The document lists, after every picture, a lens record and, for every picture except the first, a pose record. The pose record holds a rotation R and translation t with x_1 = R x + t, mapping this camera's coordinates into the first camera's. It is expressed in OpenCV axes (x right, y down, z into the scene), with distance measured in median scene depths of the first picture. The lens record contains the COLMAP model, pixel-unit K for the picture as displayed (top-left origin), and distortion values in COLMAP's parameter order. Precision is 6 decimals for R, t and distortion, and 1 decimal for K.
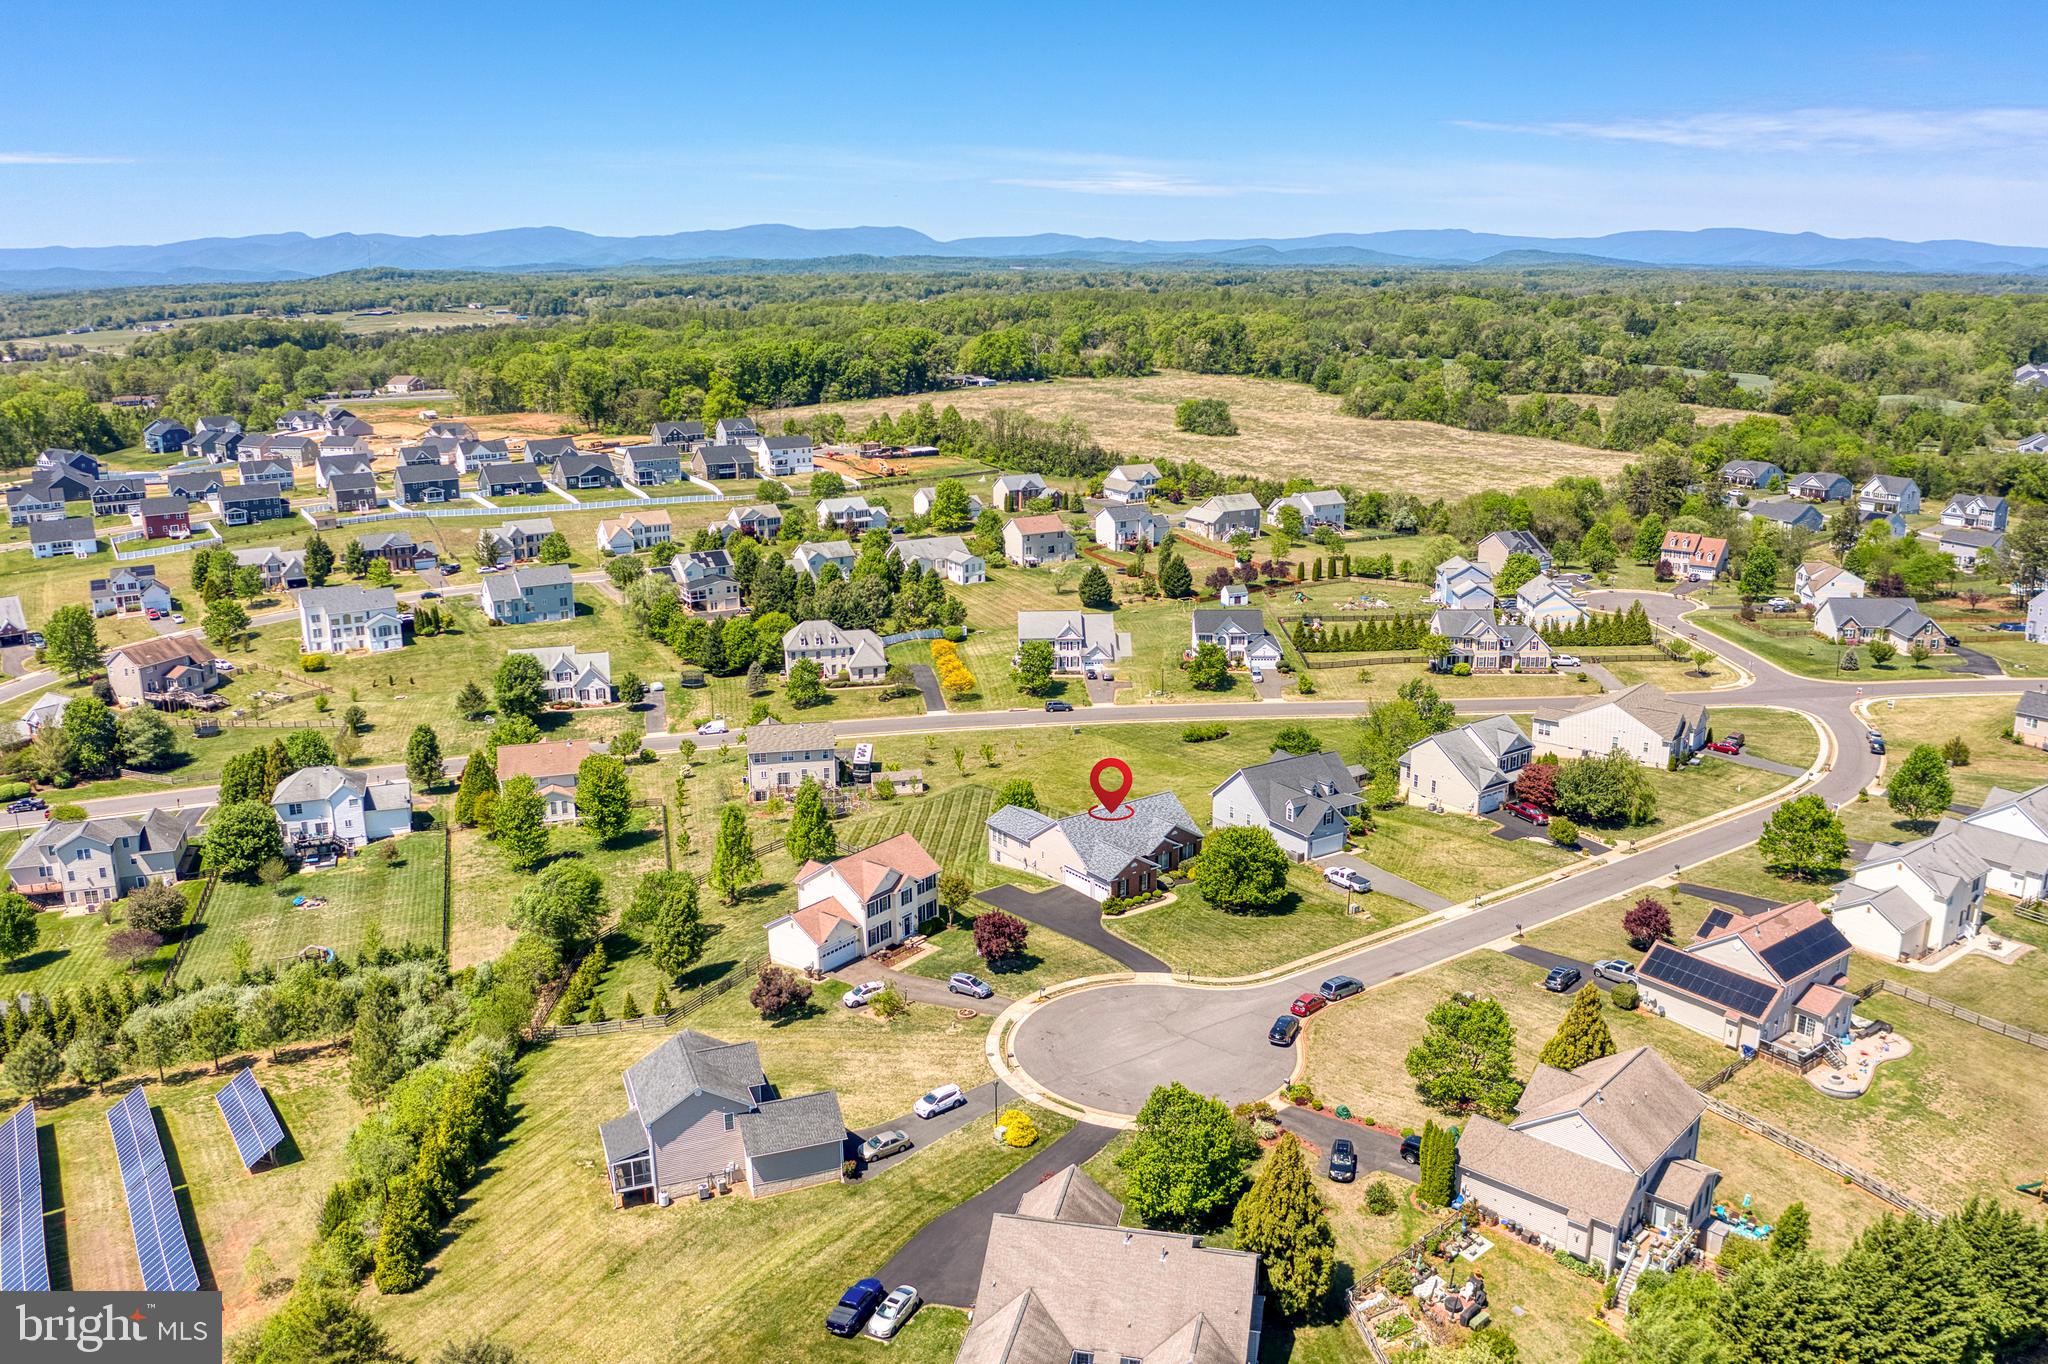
lens RADIAL K [[1591.4, 0, 1018.3], [0, 1591.4, 678.7], [0, 0, 1]] dist [-0.077950, -0.003630]
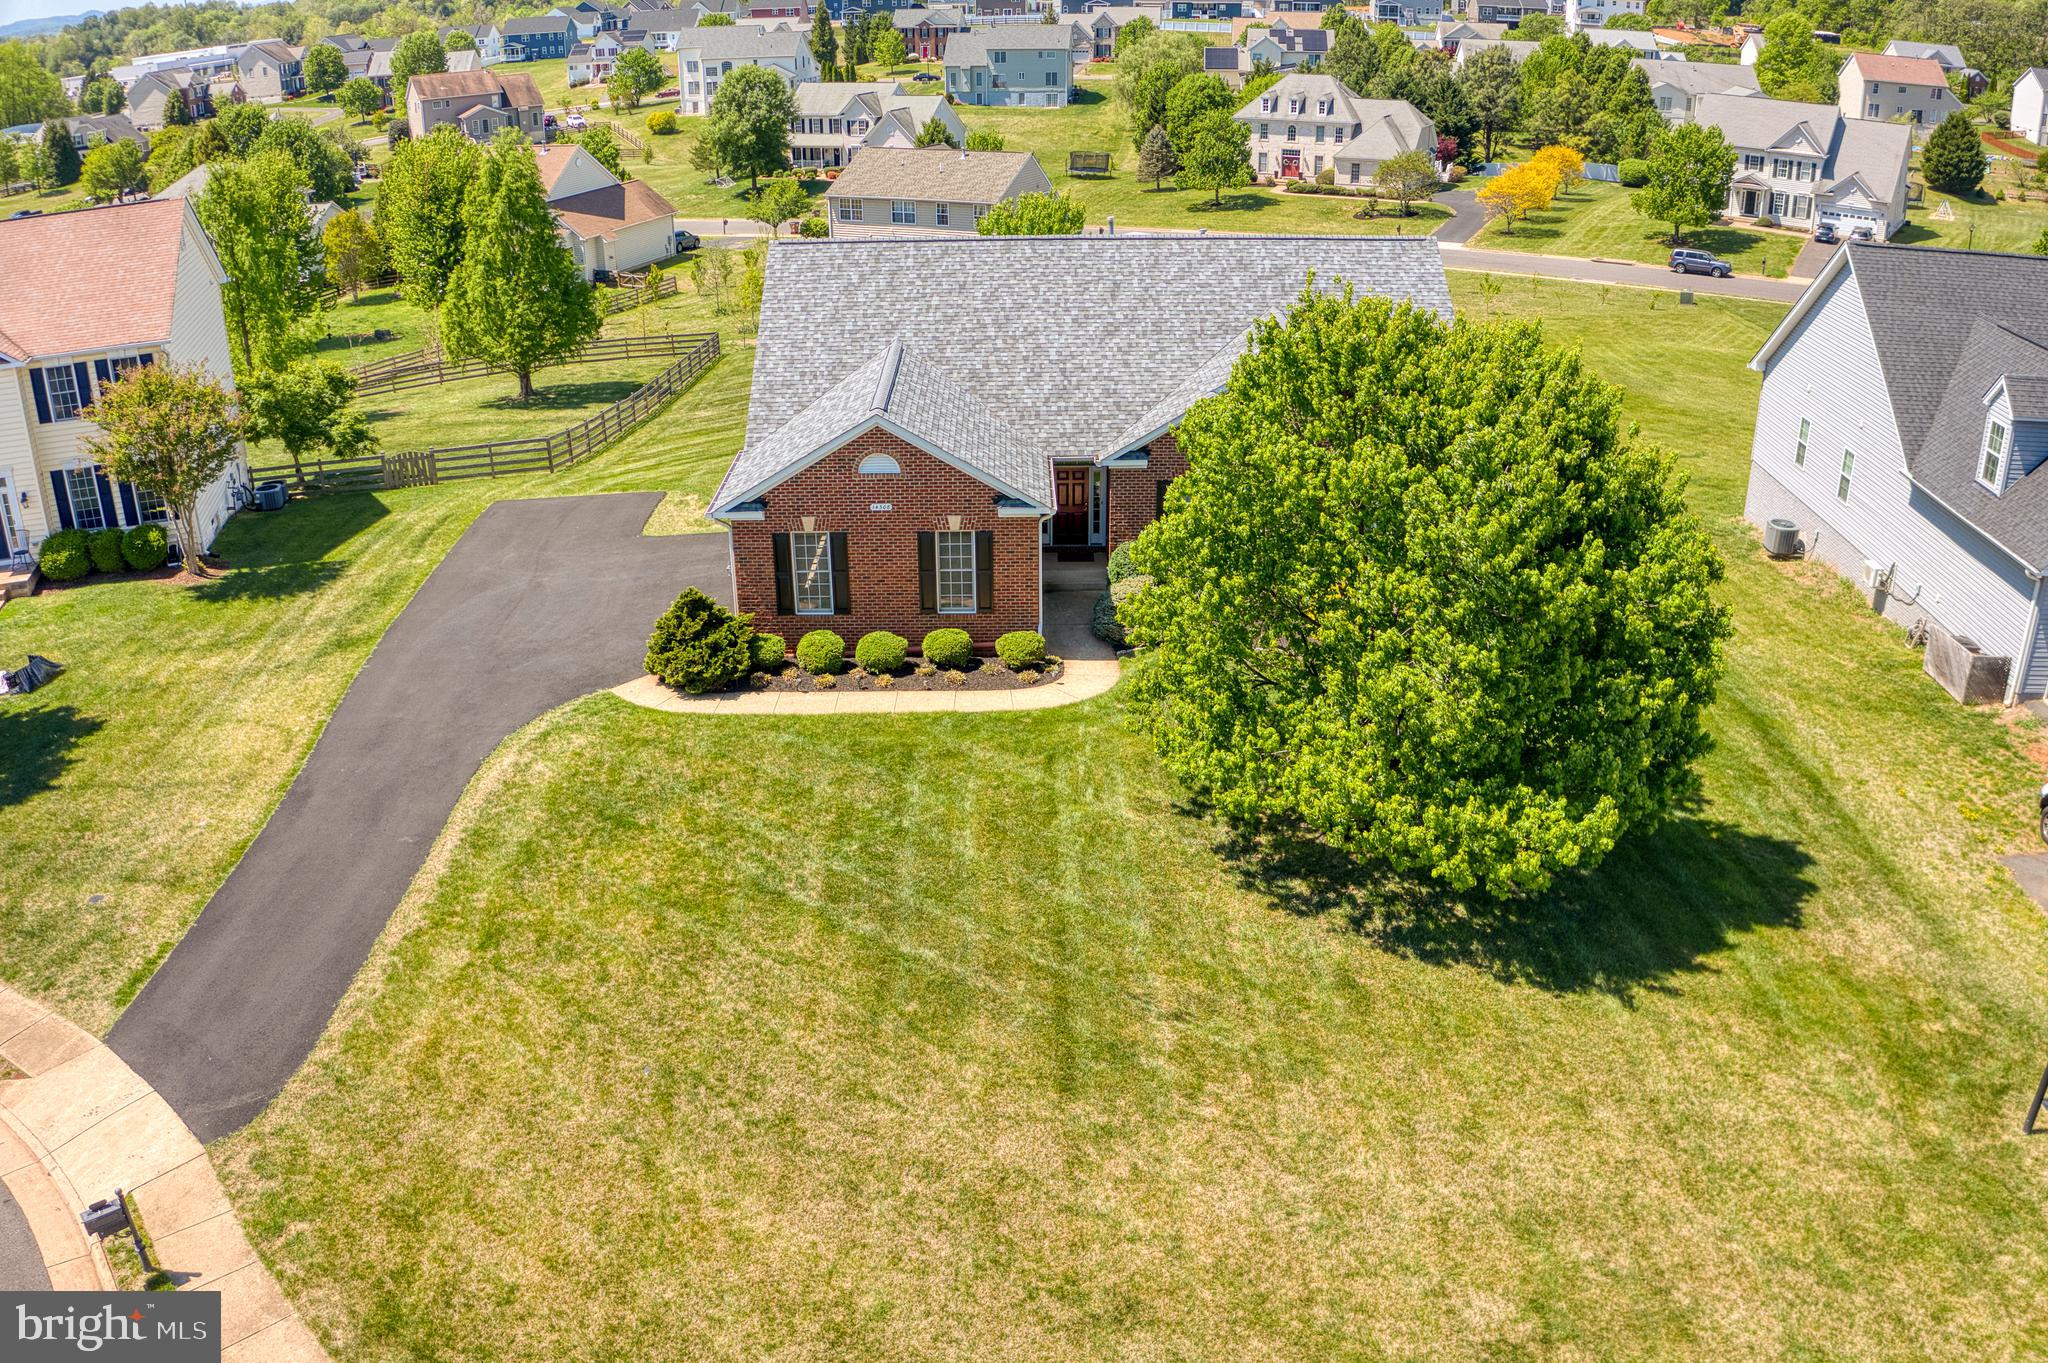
lens RADIAL K [[1628.0, 0, 1024.0], [0, 1628.0, 681.5], [0, 0, 1]] dist [-0.188674, 0.015442]
pose [[0.815992, 0.239494, -0.526118, 0.087082], [-0.144927, 0.965828, 0.214877, 0.044506], [0.559601, -0.099090, 0.822817, 0.383532]]
